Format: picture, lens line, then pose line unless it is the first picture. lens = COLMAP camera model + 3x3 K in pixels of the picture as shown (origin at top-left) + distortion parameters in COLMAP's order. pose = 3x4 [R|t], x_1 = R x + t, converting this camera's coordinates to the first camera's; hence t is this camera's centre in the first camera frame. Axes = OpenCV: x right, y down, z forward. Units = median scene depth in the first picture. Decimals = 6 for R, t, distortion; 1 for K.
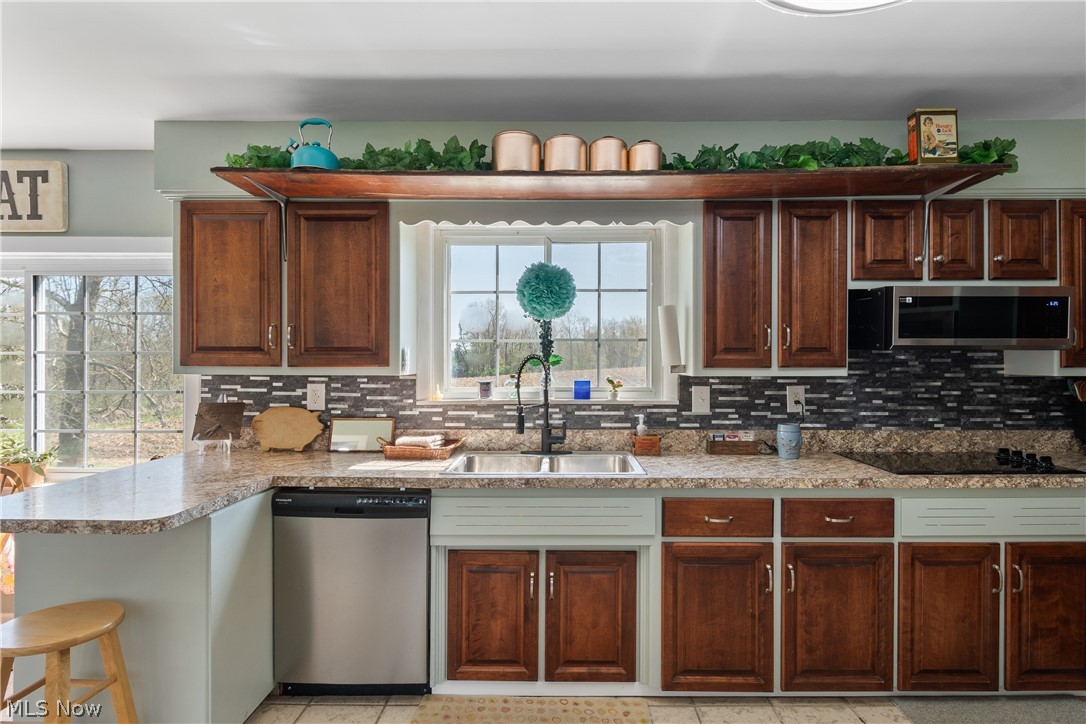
lens RADIAL K [[566.5, 0, 556.1], [0, 566.5, 362.3], [0, 0, 1]] dist [-0.002455, -0.001367]
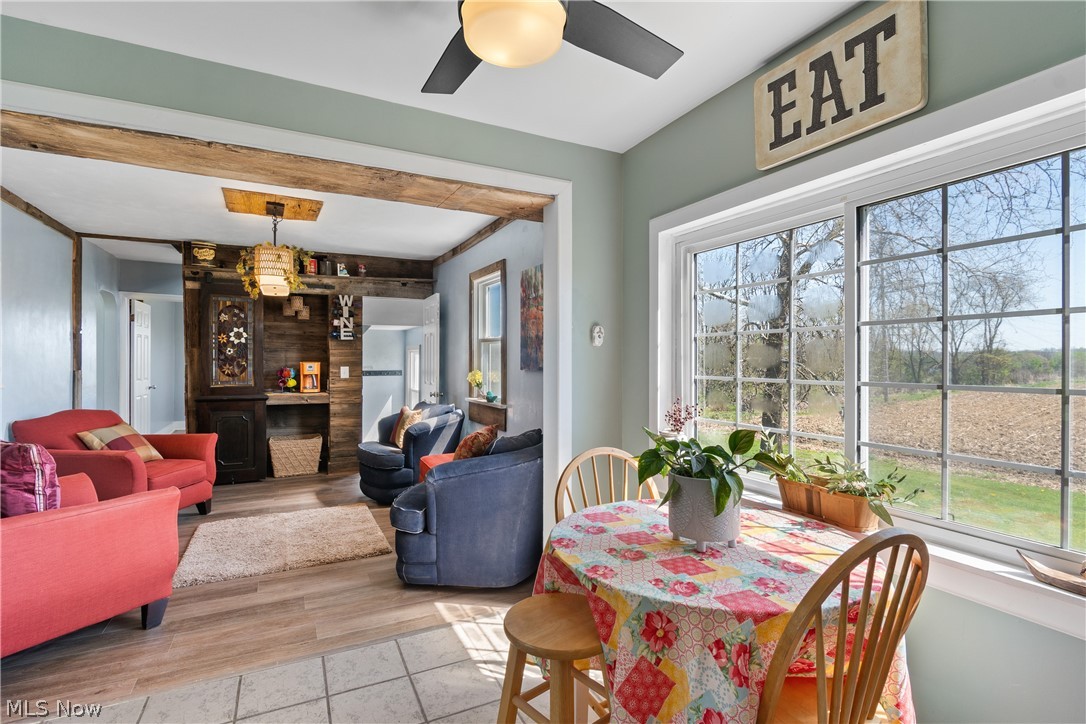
lens RADIAL K [[517.0, 0, 544.9], [0, 517.0, 360.5], [0, 0, 1]] dist [-0.000615, -0.000914]
pose [[0.443830, -0.003546, -0.896104, -0.626943], [0.000047, 0.999992, -0.003934, 0.031945], [0.896111, 0.001704, 0.443827, 0.463302]]
